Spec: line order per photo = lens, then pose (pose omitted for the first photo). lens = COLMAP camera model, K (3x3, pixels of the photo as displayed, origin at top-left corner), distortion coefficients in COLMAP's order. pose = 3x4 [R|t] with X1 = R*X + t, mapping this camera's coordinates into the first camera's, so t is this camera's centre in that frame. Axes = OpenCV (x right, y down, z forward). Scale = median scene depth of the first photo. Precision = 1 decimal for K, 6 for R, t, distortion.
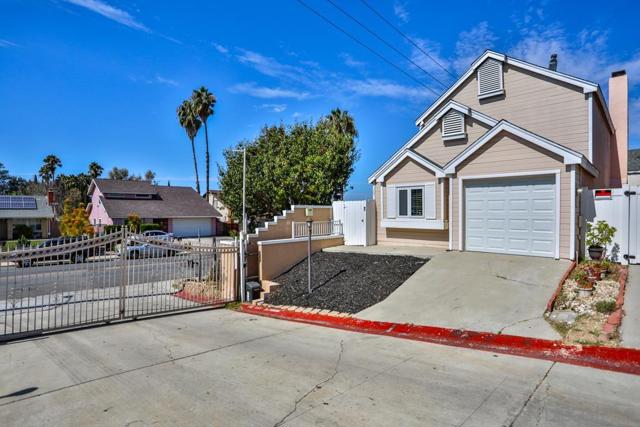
lens RADIAL K [[326.8, 0, 316.9], [0, 326.8, 212.9], [0, 0, 1]] dist [-0.045342, 0.007421]
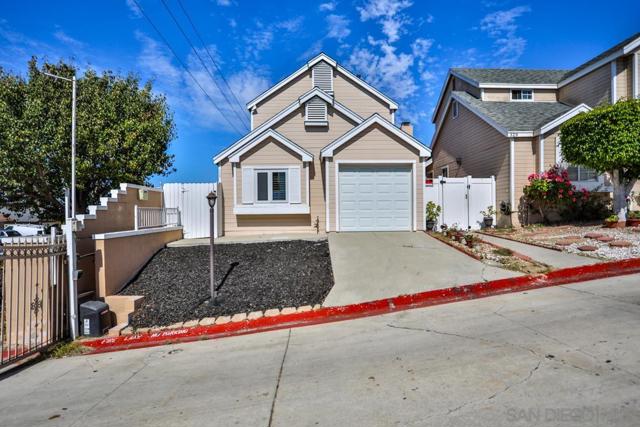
lens RADIAL K [[326.8, 0, 319.7], [0, 326.8, 211.7], [0, 0, 1]] dist [-0.045342, 0.007421]
pose [[0.690743, -0.001874, 0.723098, -0.325836], [0.012078, 0.999887, -0.008945, 0.056237], [-0.722999, 0.014912, 0.690688, 0.284241]]
